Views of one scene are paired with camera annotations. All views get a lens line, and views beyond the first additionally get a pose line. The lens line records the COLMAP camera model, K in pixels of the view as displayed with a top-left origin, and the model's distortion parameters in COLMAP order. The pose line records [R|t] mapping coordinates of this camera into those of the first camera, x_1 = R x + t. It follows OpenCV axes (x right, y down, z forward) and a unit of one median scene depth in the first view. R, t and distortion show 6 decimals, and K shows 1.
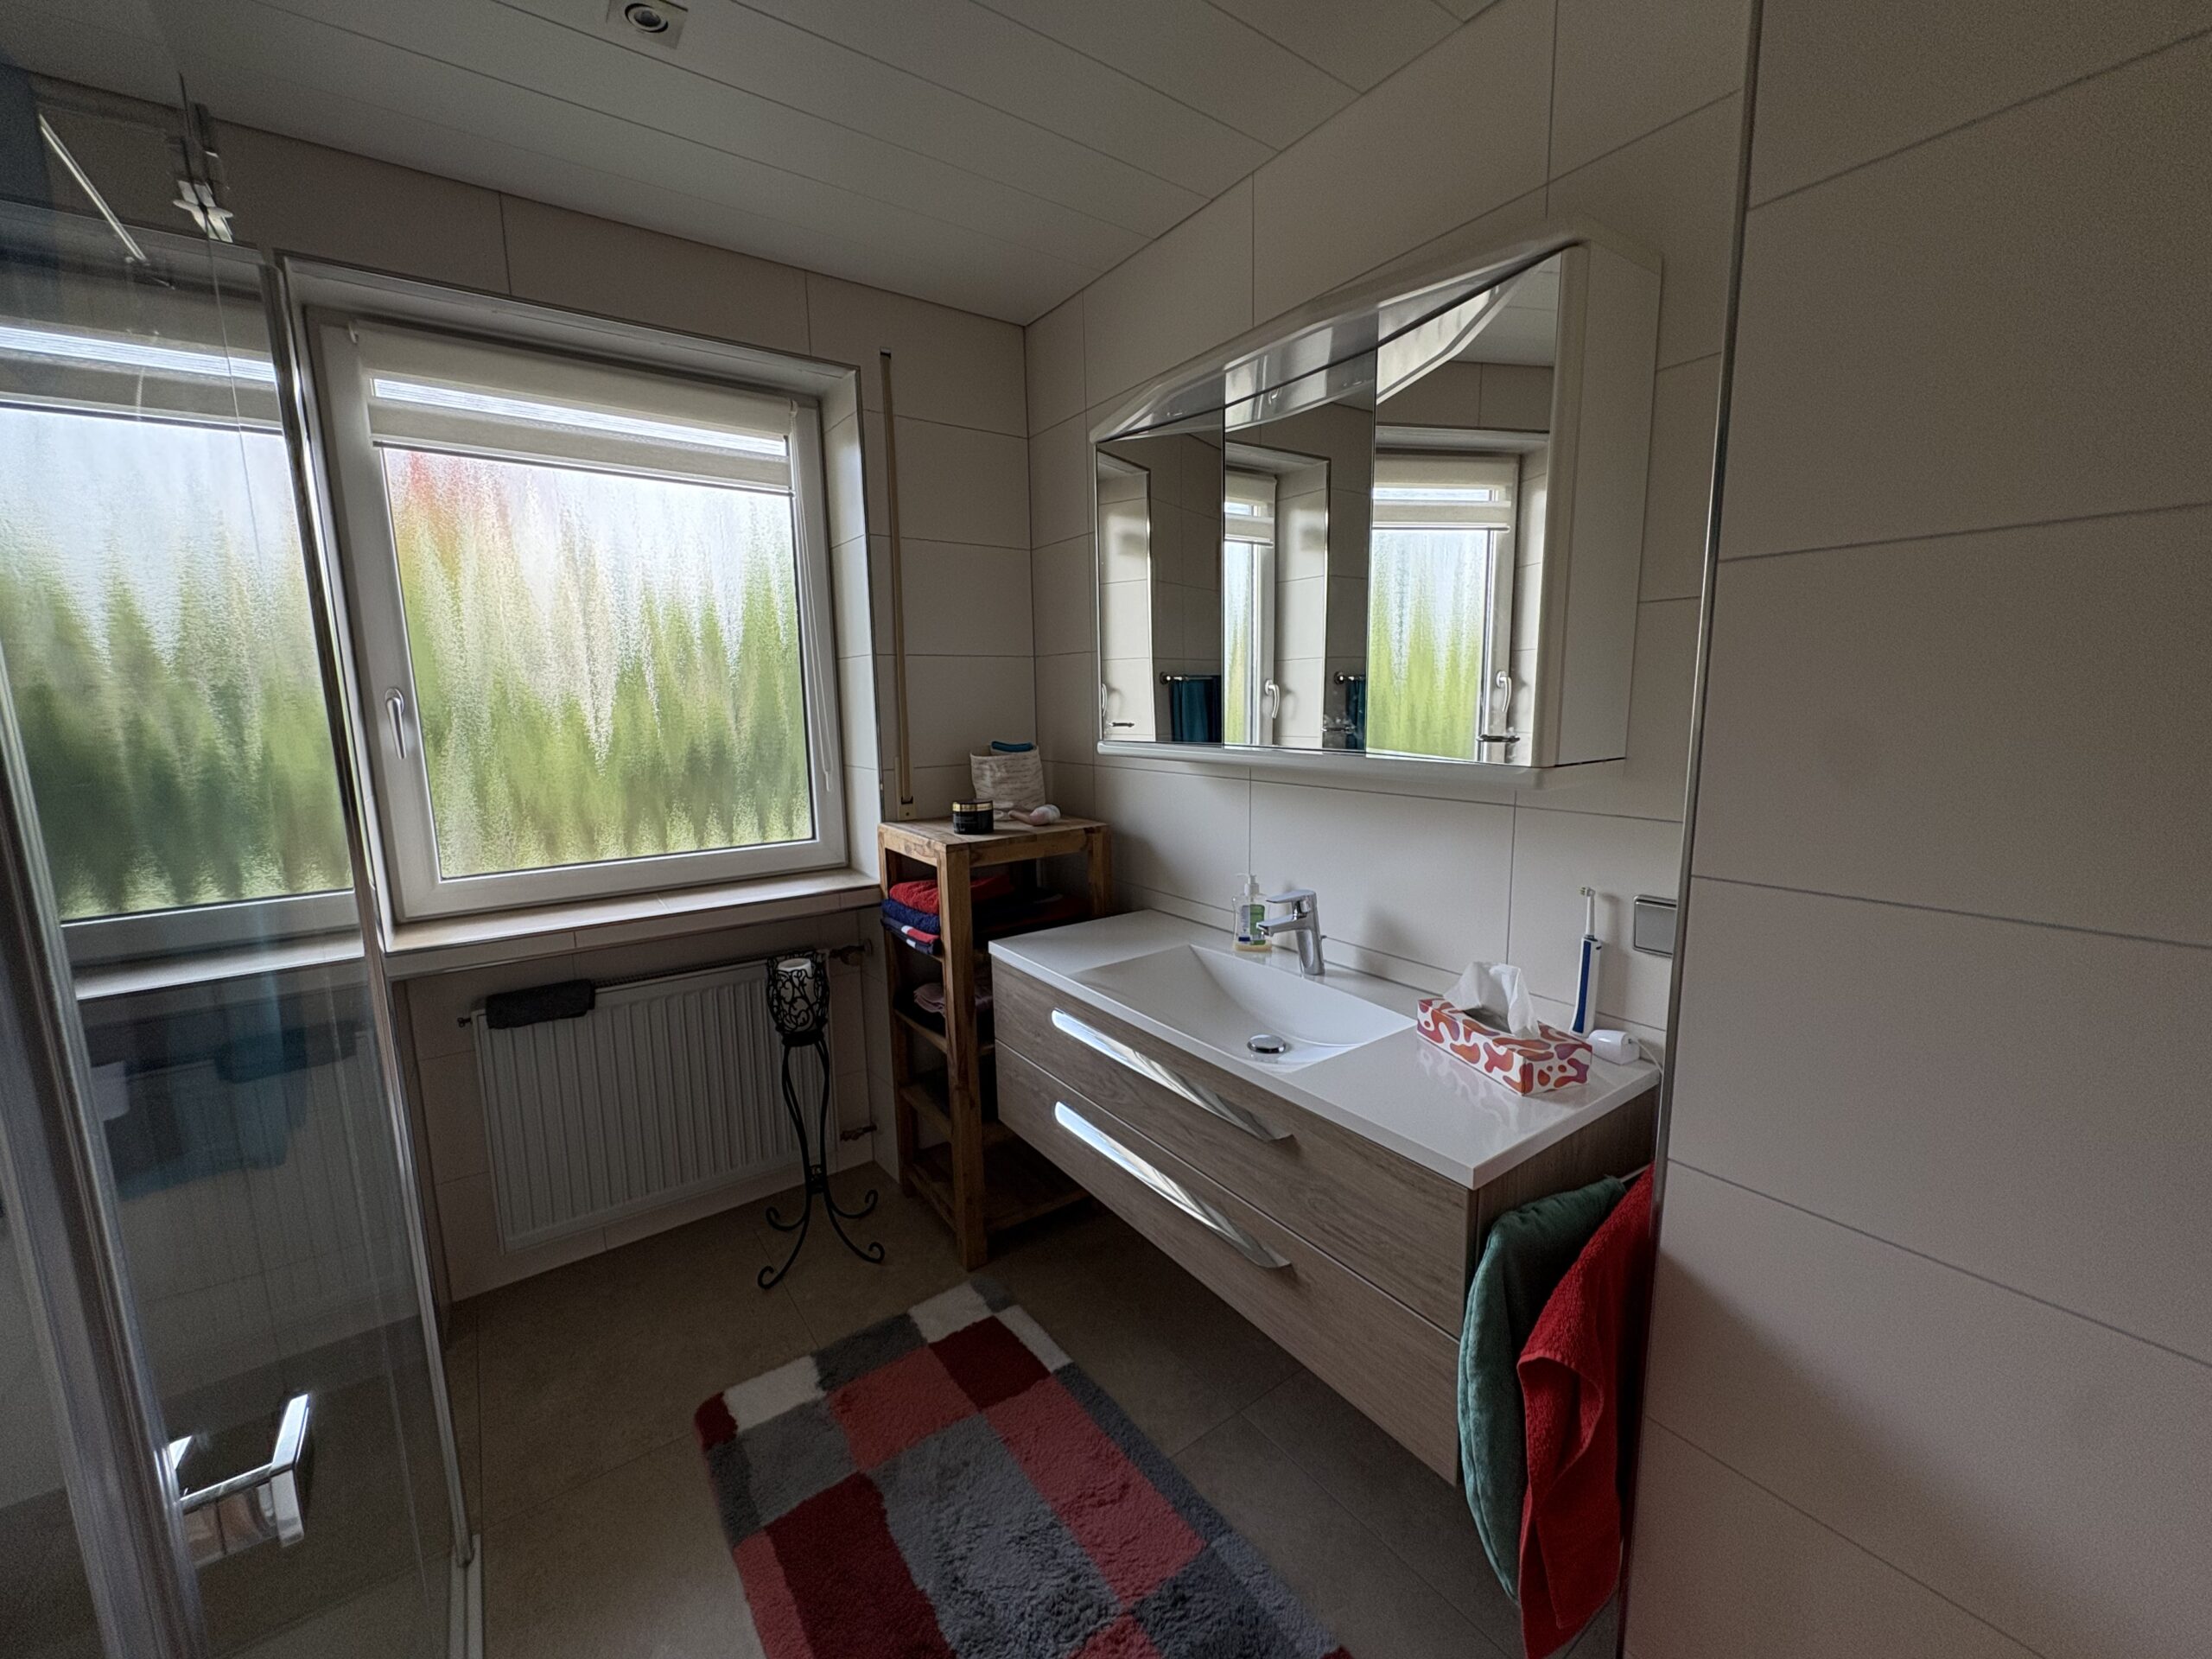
lens RADIAL K [[879.7, 0, 1110.3], [0, 879.7, 827.7], [0, 0, 1]] dist [0.001757, -0.000071]
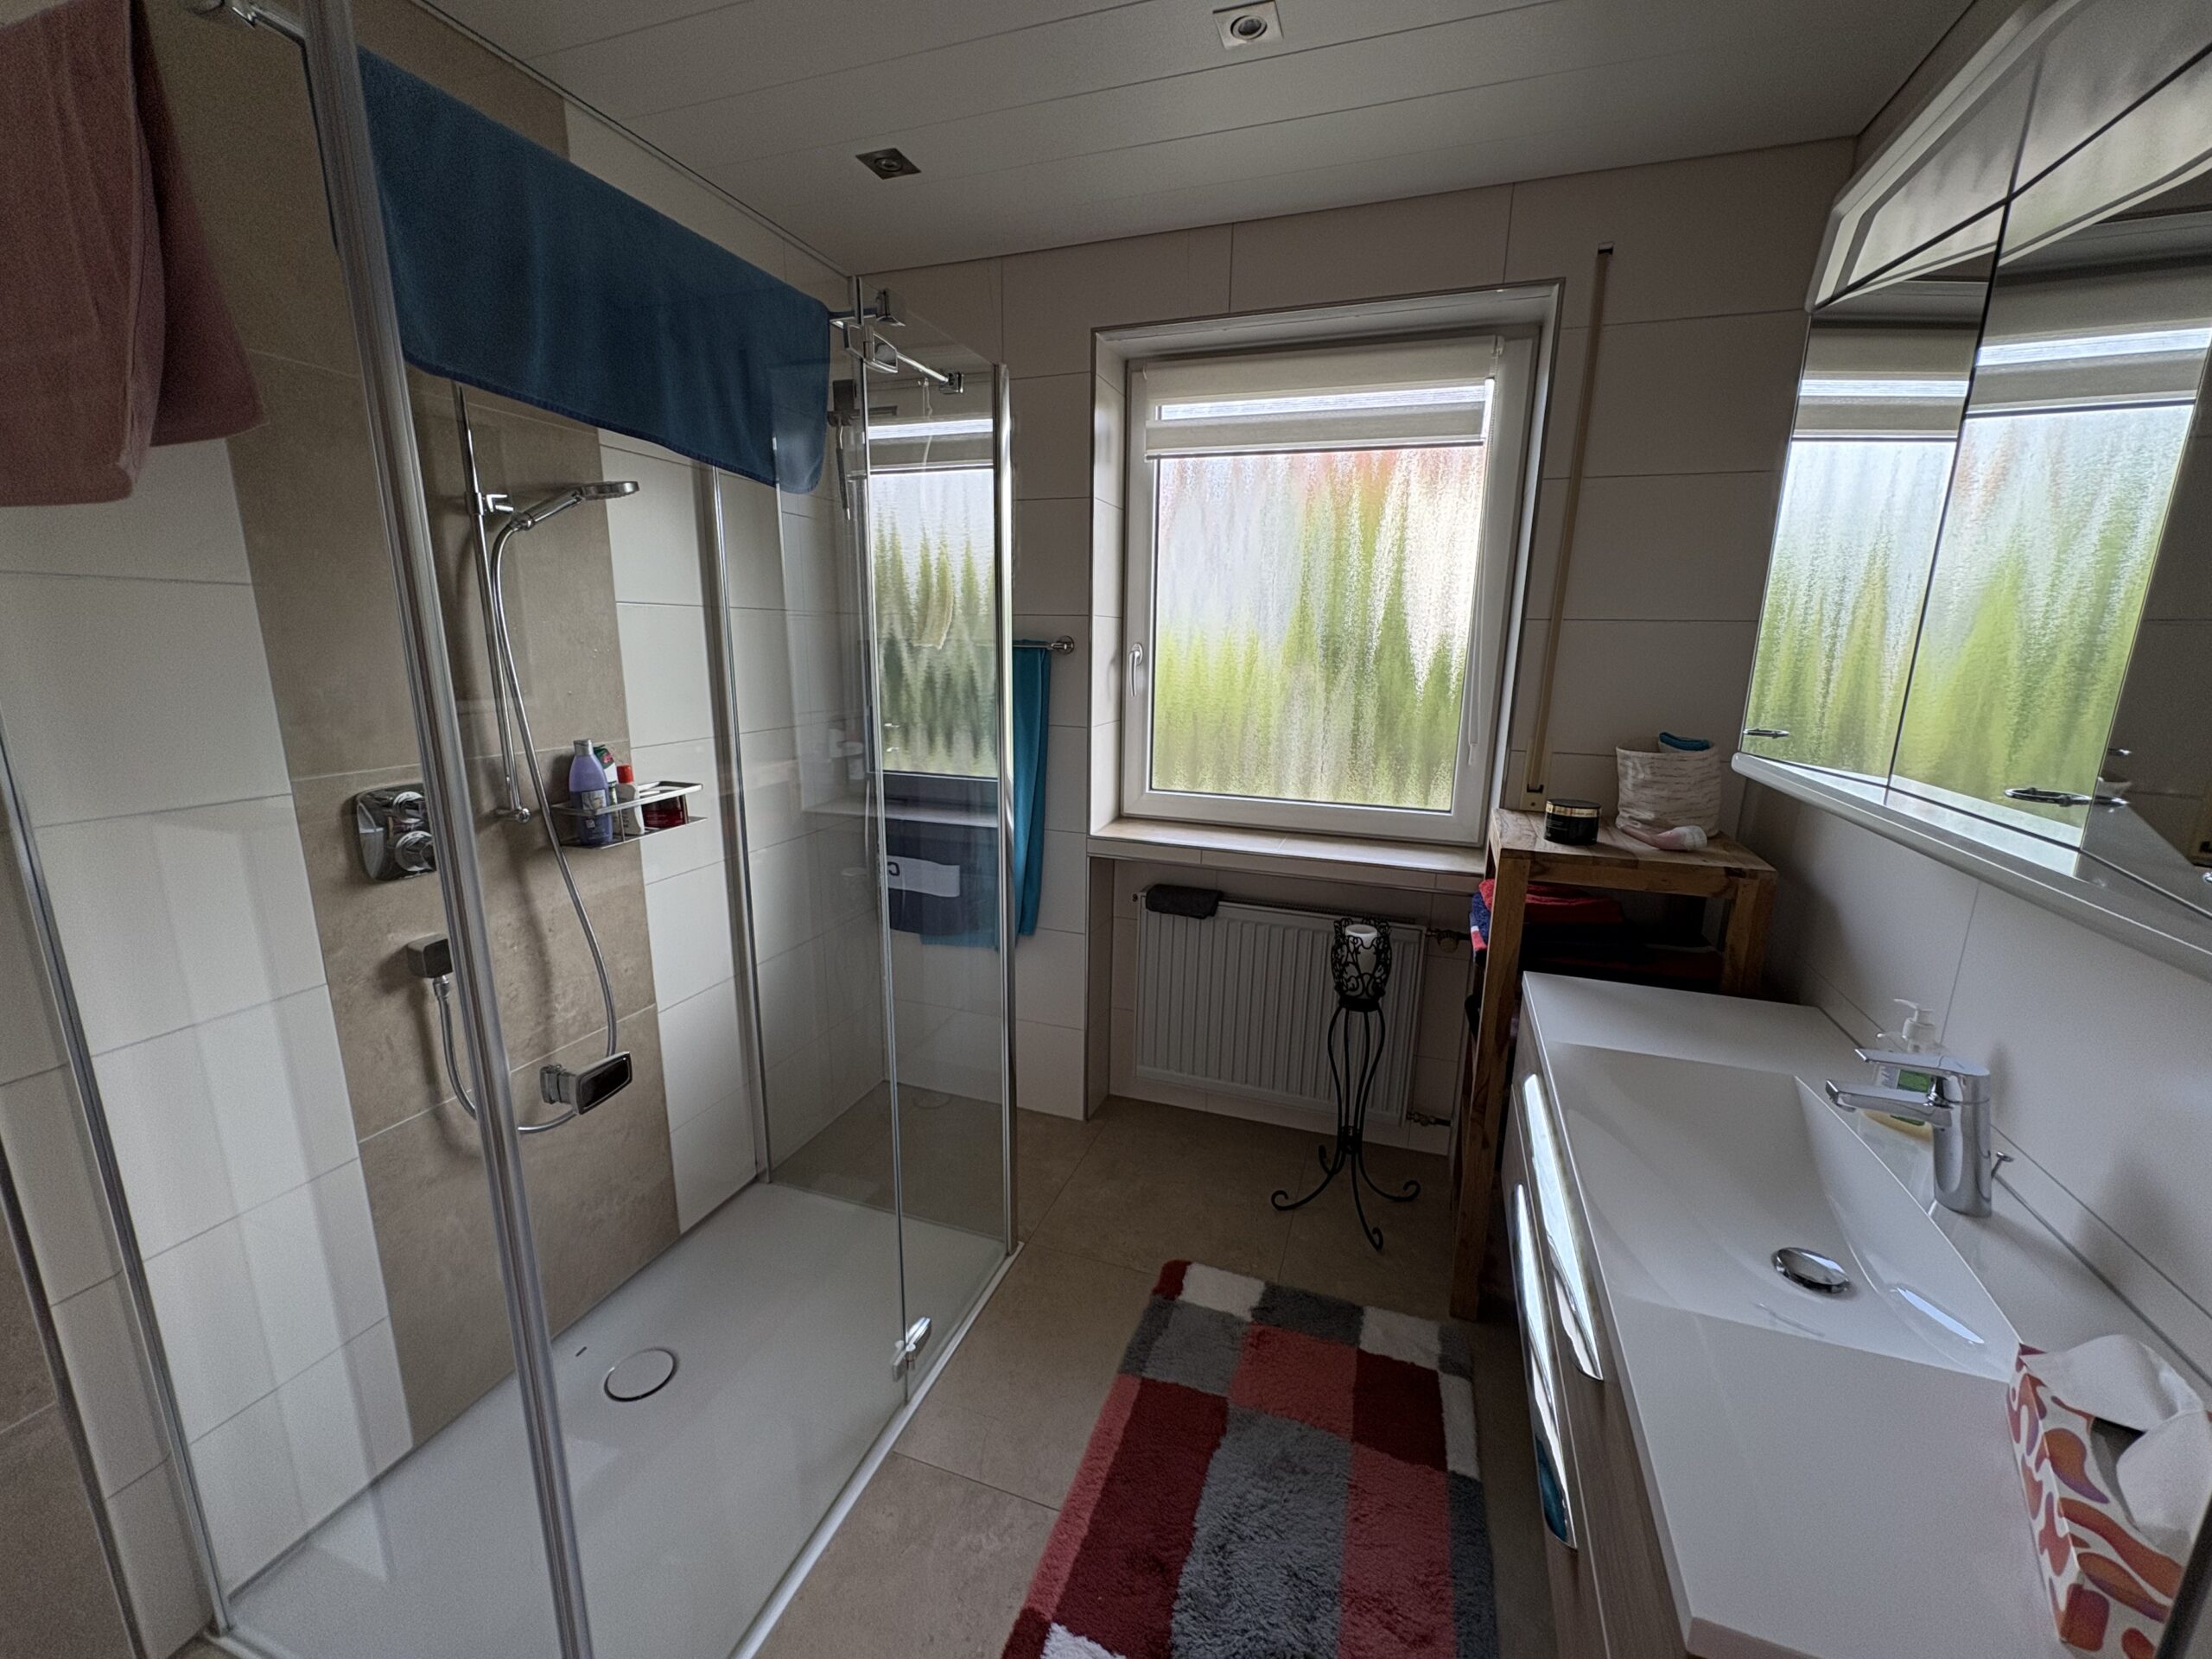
lens RADIAL K [[879.7, 0, 1110.5], [0, 879.7, 830.2], [0, 0, 1]] dist [0.001757, -0.000071]
pose [[0.569103, 0.203337, -0.796728, 0.279652], [-0.149810, 0.978365, 0.142684, -0.063207], [0.808504, 0.038156, 0.587253, 0.183525]]
